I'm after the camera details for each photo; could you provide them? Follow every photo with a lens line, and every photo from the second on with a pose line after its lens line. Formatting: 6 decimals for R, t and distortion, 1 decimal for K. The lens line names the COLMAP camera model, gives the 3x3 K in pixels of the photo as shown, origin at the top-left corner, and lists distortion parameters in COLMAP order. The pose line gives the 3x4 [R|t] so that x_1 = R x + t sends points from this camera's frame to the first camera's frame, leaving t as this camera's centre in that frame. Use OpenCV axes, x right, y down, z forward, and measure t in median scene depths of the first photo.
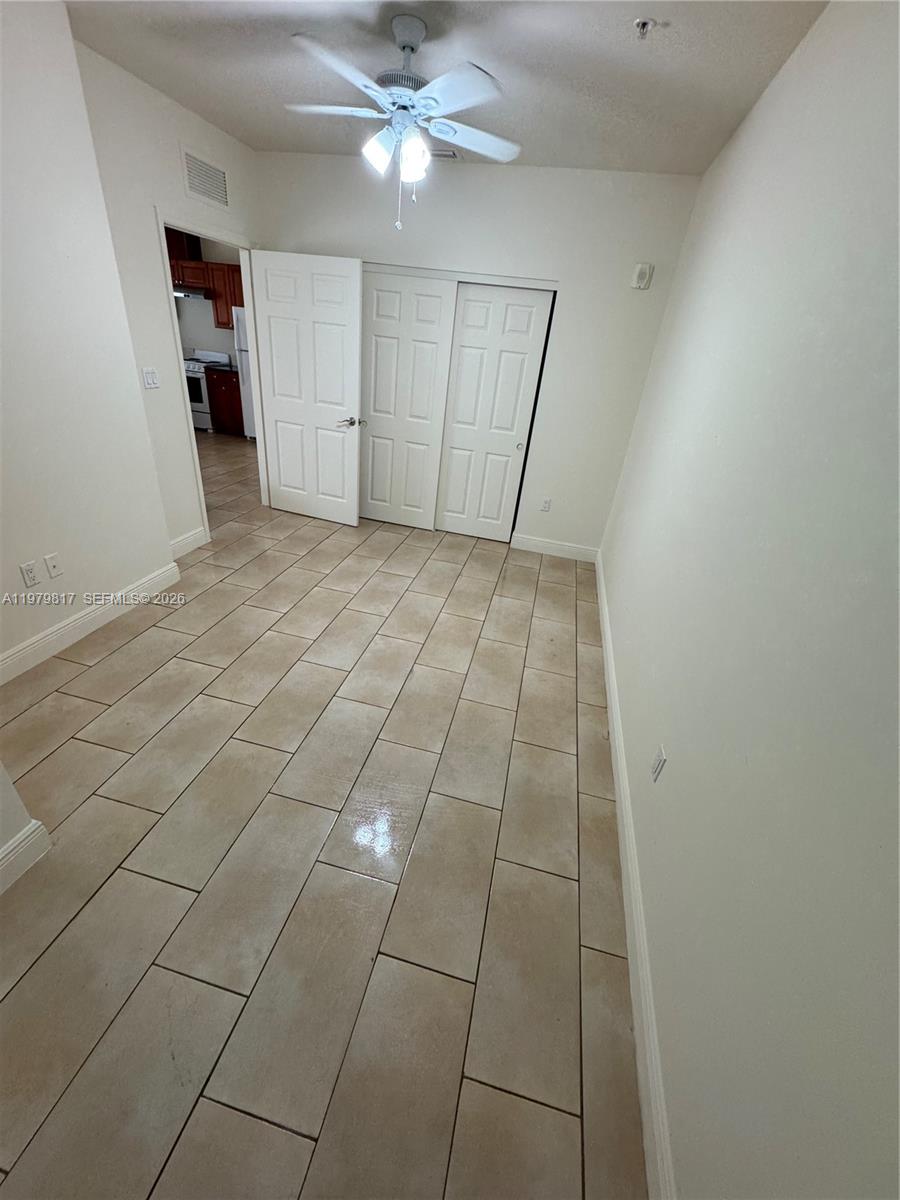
lens RADIAL K [[475.8, 0, 454.8], [0, 475.8, 599.3], [0, 0, 1]] dist [0.002288, 0.000085]
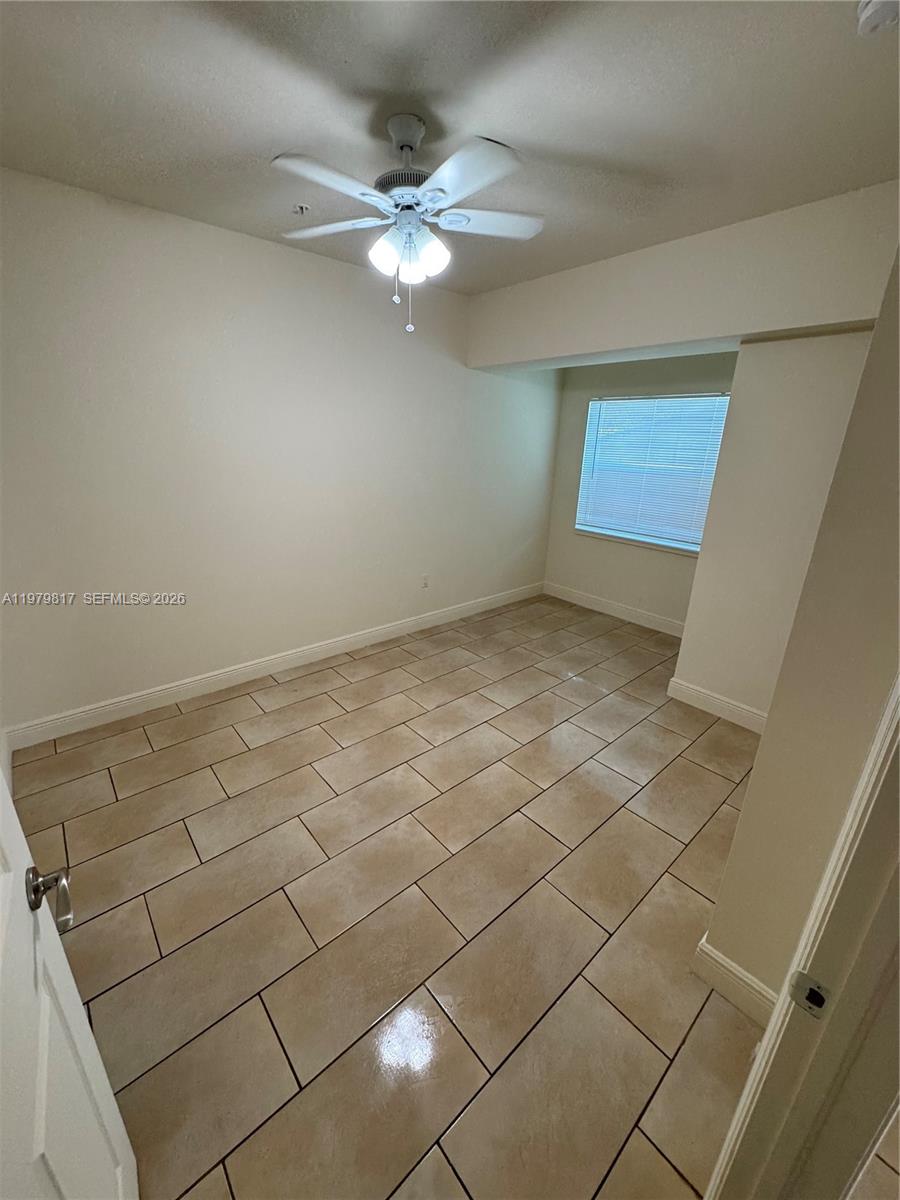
lens RADIAL K [[475.8, 0, 457.8], [0, 475.8, 598.4], [0, 0, 1]] dist [0.002288, 0.000085]
pose [[-0.807753, -0.299271, 0.507909, -0.469938], [0.192912, 0.679943, 0.707434, -0.613709], [-0.557064, 0.669414, -0.491493, 1.014227]]
